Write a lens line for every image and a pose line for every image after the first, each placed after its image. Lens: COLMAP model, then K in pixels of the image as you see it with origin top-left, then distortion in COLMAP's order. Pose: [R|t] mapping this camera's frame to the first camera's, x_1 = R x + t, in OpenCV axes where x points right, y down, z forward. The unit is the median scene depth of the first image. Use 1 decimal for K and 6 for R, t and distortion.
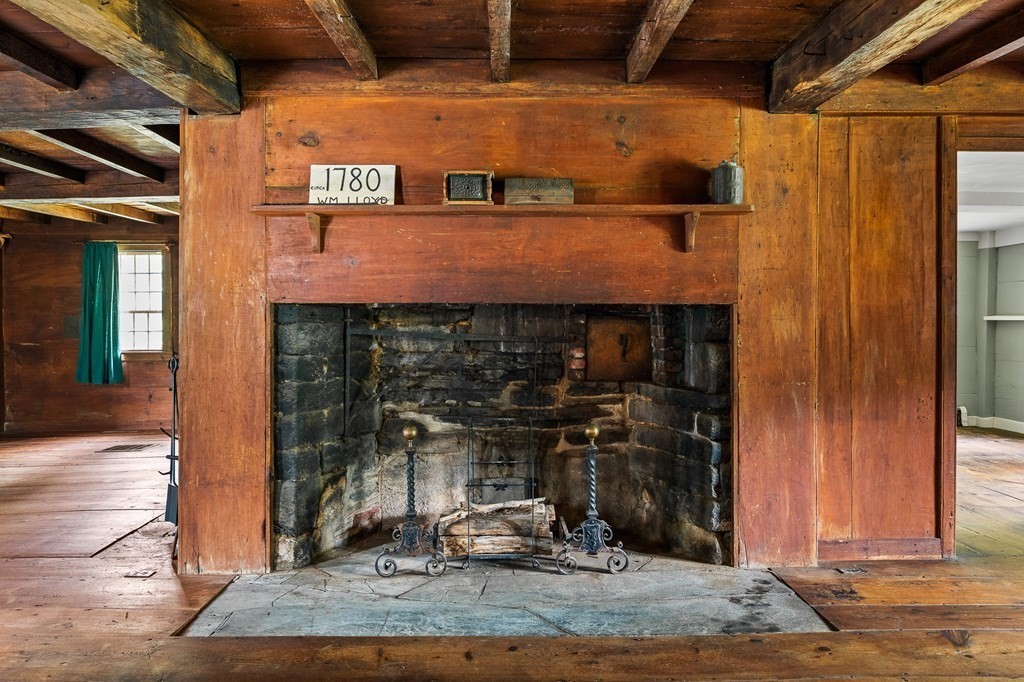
lens RADIAL K [[761.4, 0, 512.0], [0, 761.4, 330.3], [0, 0, 1]] dist [0.002955, 0.000615]
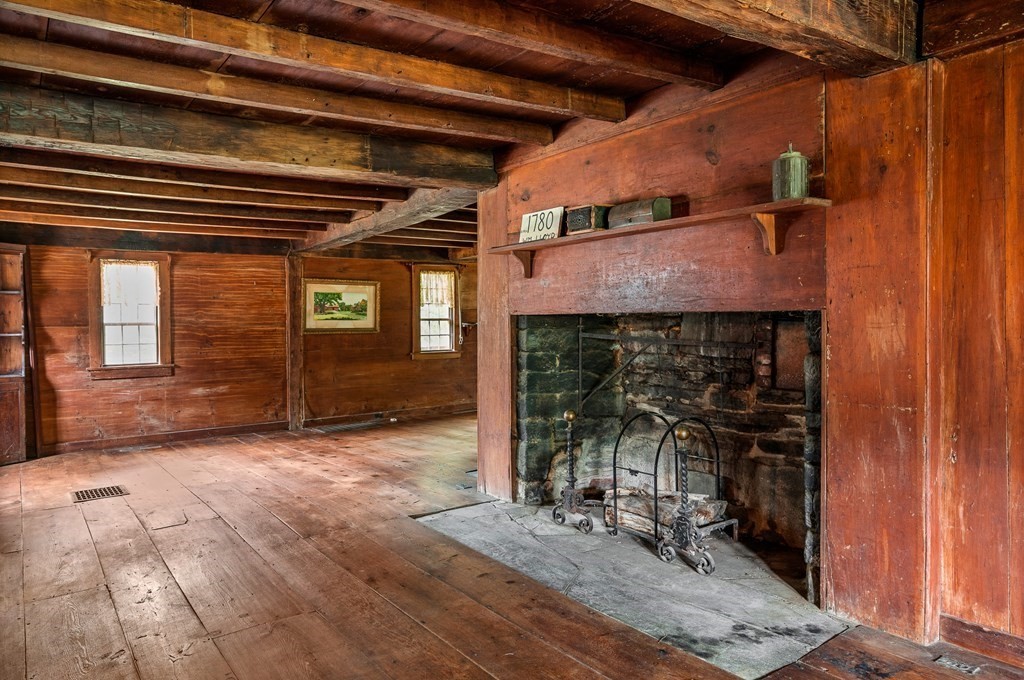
lens RADIAL K [[709.0, 0, 512.0], [0, 709.0, 340.0], [0, 0, 1]] dist [0.003171, -0.000746]
pose [[0.560117, 0.019165, -0.828192, 0.760025], [-0.000711, 0.999743, 0.022654, -0.018305], [0.828413, -0.012100, 0.559986, 0.248409]]
